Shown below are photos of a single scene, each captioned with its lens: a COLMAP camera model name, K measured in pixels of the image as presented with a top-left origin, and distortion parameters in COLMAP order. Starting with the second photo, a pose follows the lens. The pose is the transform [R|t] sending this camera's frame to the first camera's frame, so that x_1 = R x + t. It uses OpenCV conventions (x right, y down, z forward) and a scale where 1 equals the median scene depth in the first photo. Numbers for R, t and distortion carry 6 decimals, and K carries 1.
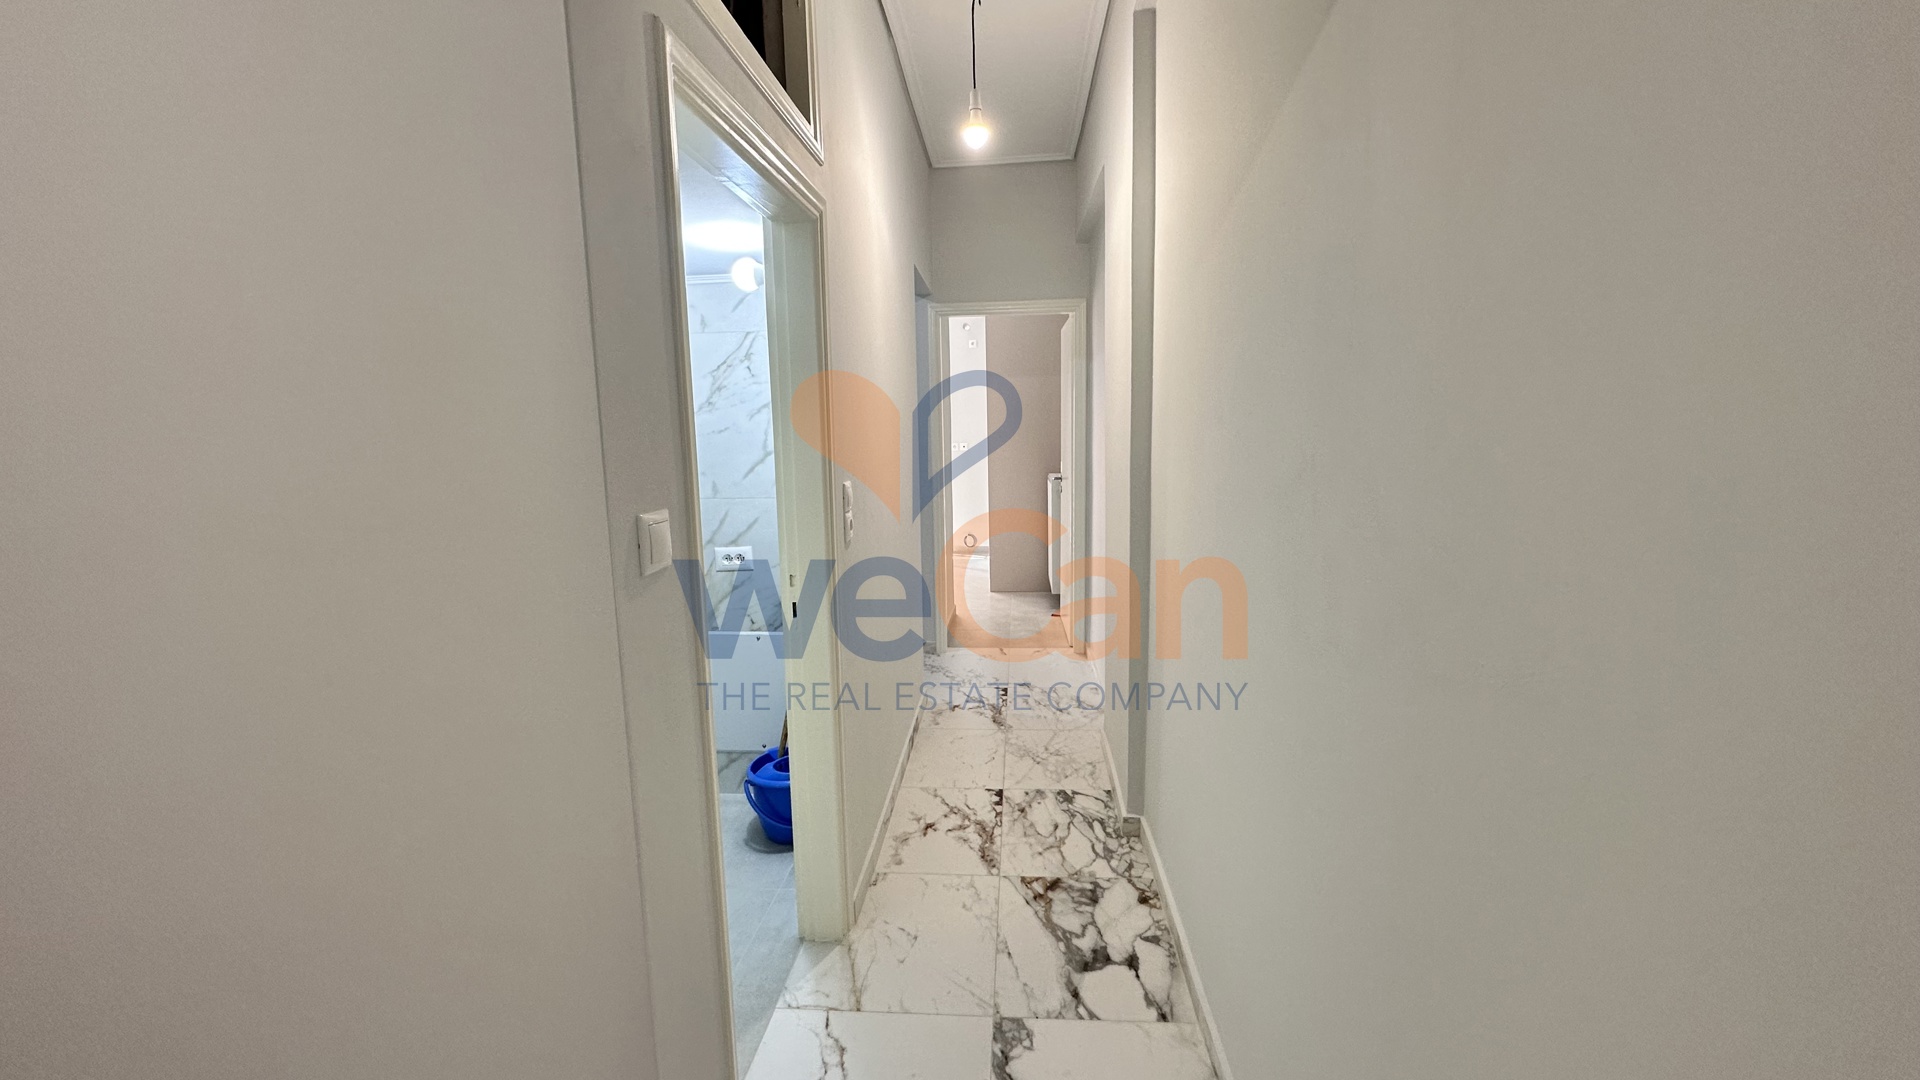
lens RADIAL K [[767.5, 0, 963.0], [0, 767.5, 538.0], [0, 0, 1]] dist [-0.002966, 0.000597]
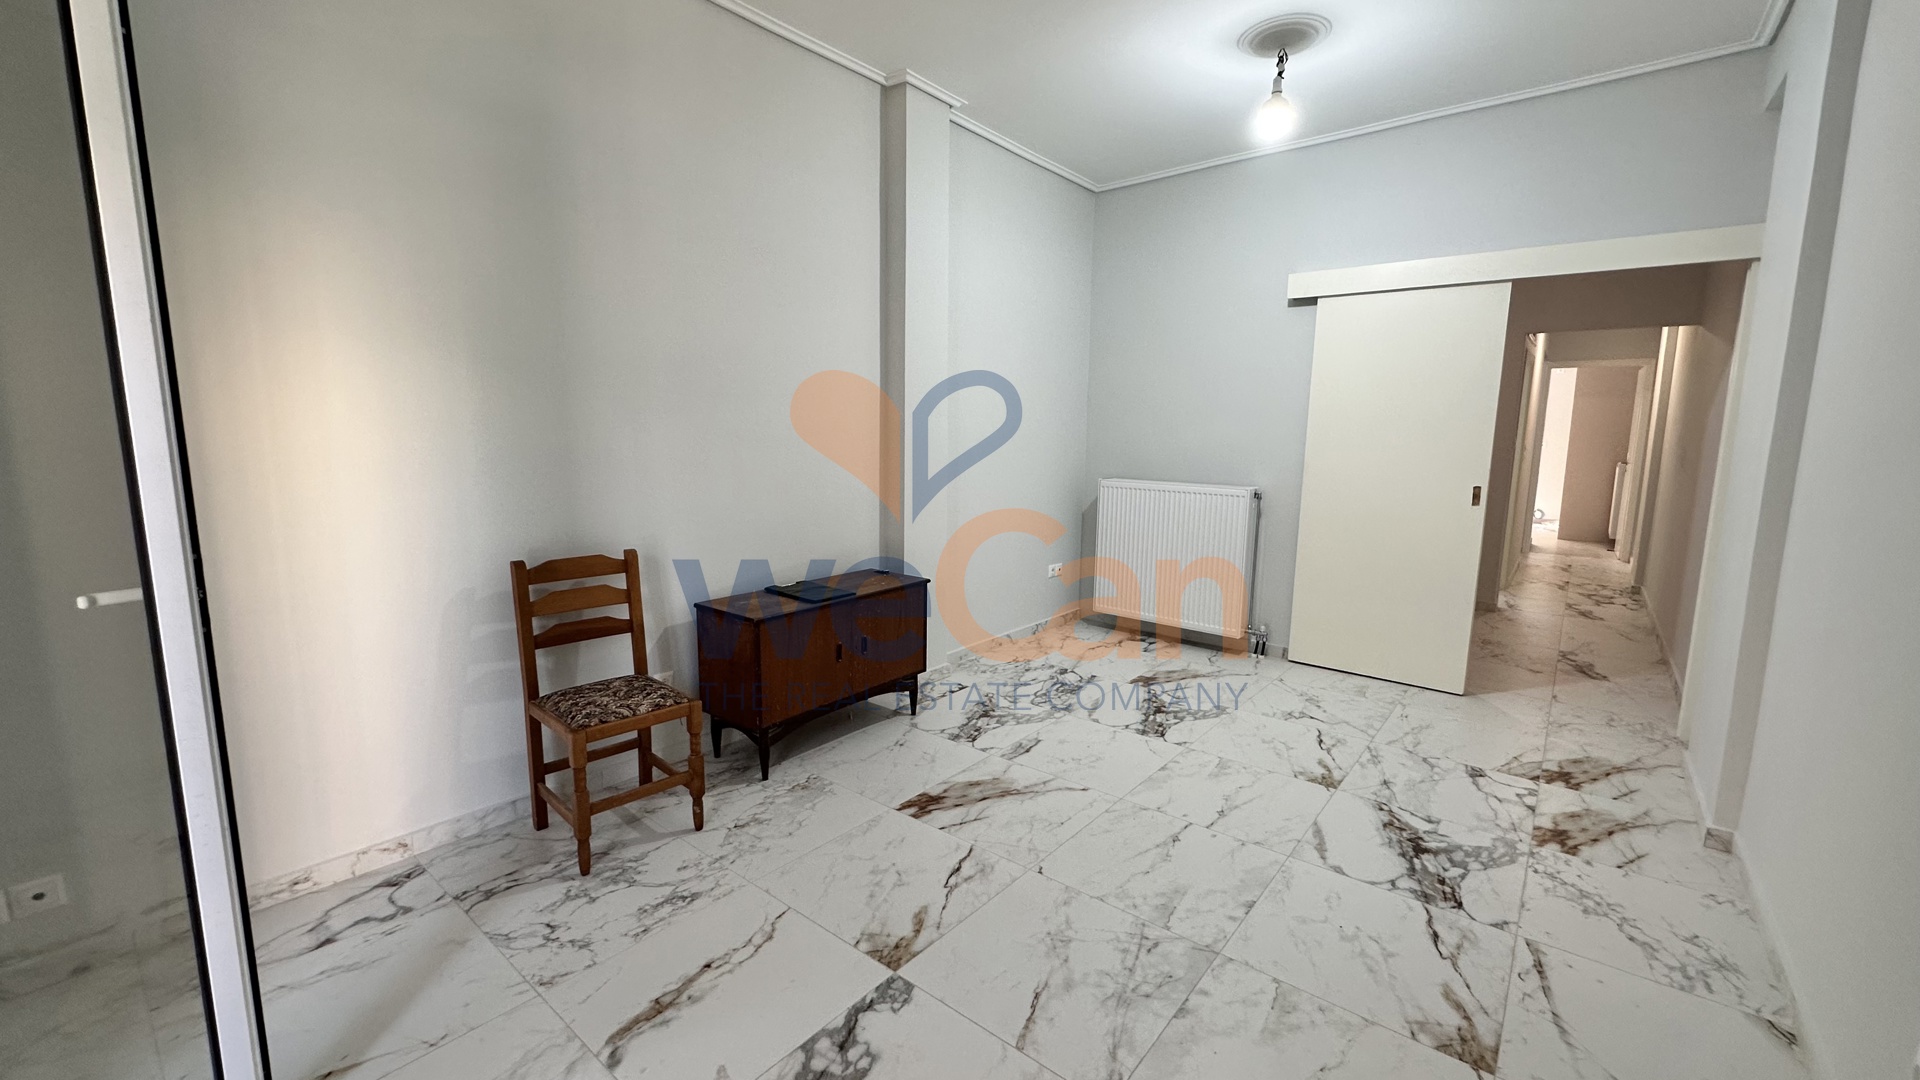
lens RADIAL K [[767.5, 0, 963.0], [0, 767.5, 538.0], [0, 0, 1]] dist [-0.002966, 0.000597]
pose [[0.818938, 0.108715, -0.563490, -0.183519], [-0.109012, 0.993484, 0.033243, 0.367451], [0.563432, 0.034203, 0.825454, -2.287283]]
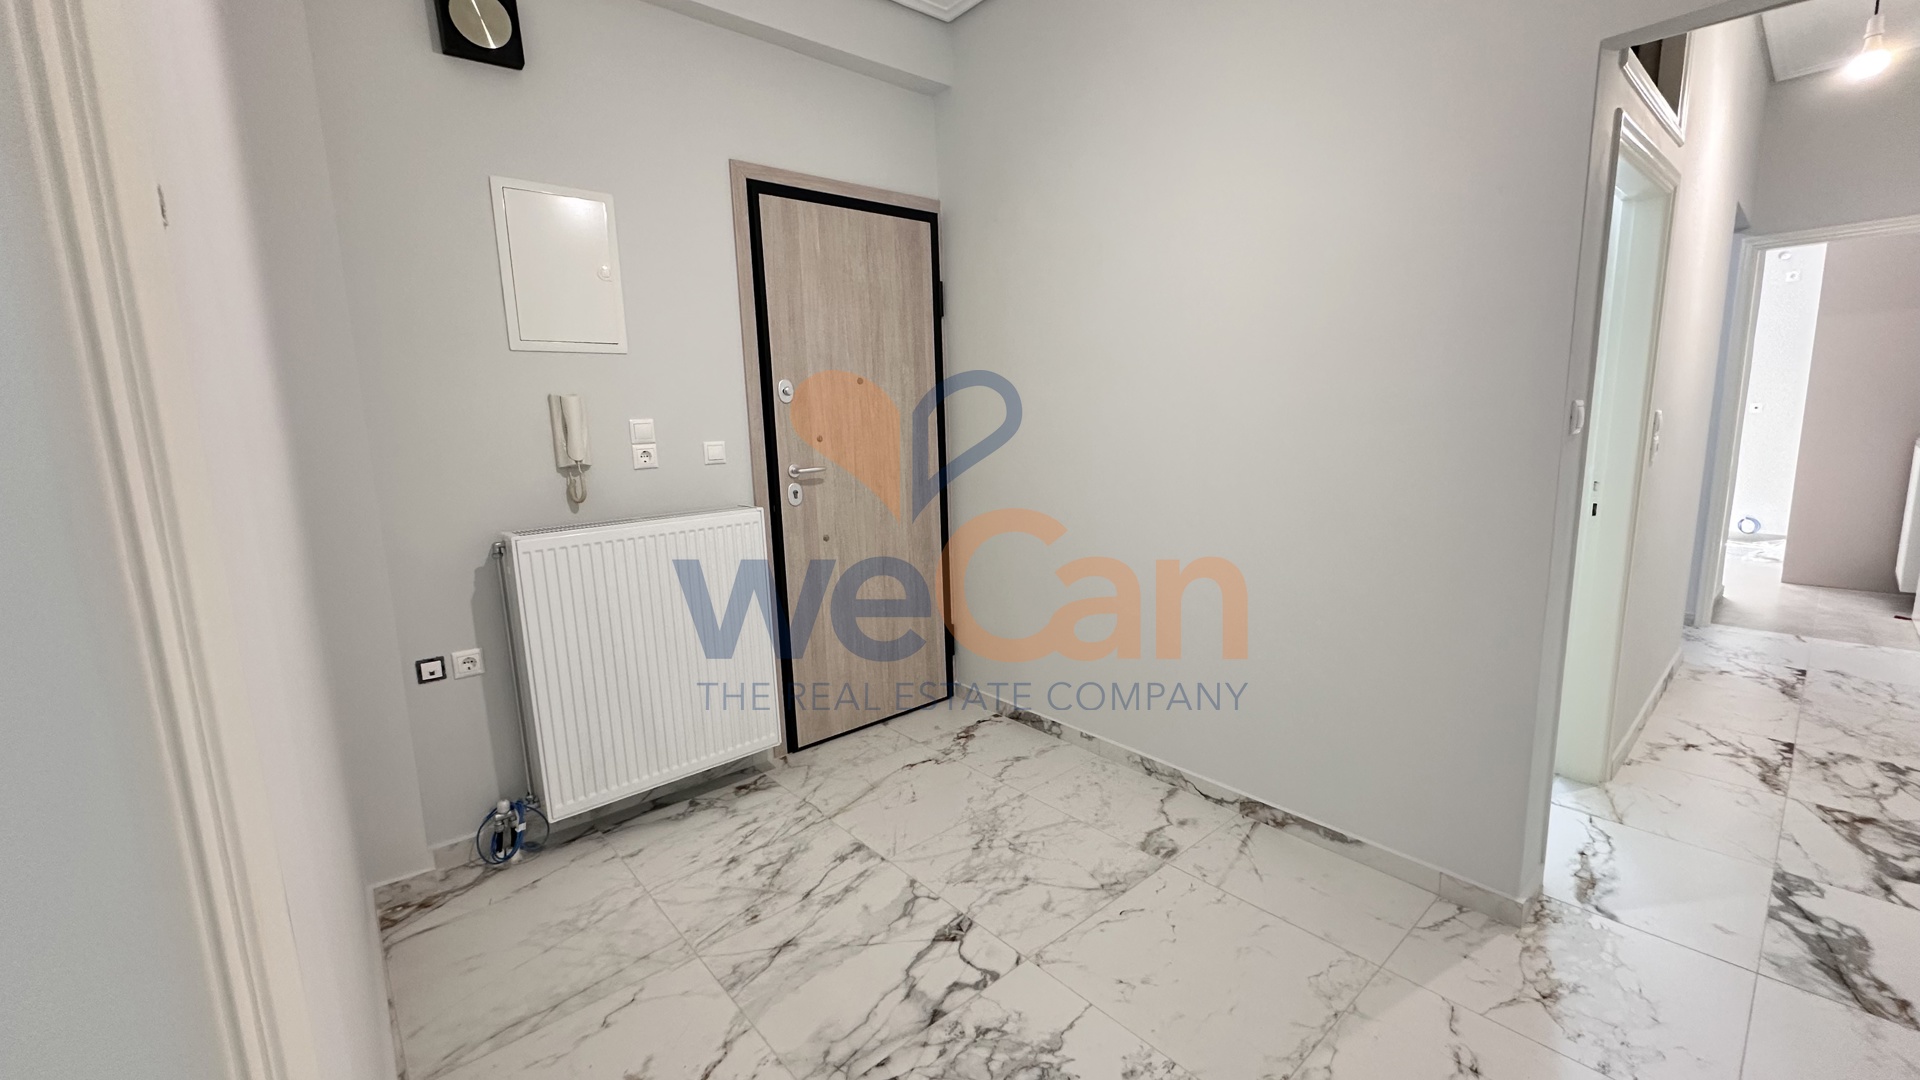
lens RADIAL K [[767.5, 0, 963.0], [0, 767.5, 538.0], [0, 0, 1]] dist [-0.002966, 0.000597]
pose [[0.711461, 0.109653, -0.694118, -0.058996], [-0.086576, 0.993903, 0.068273, 0.109166], [0.697373, 0.011520, 0.716616, -0.477106]]
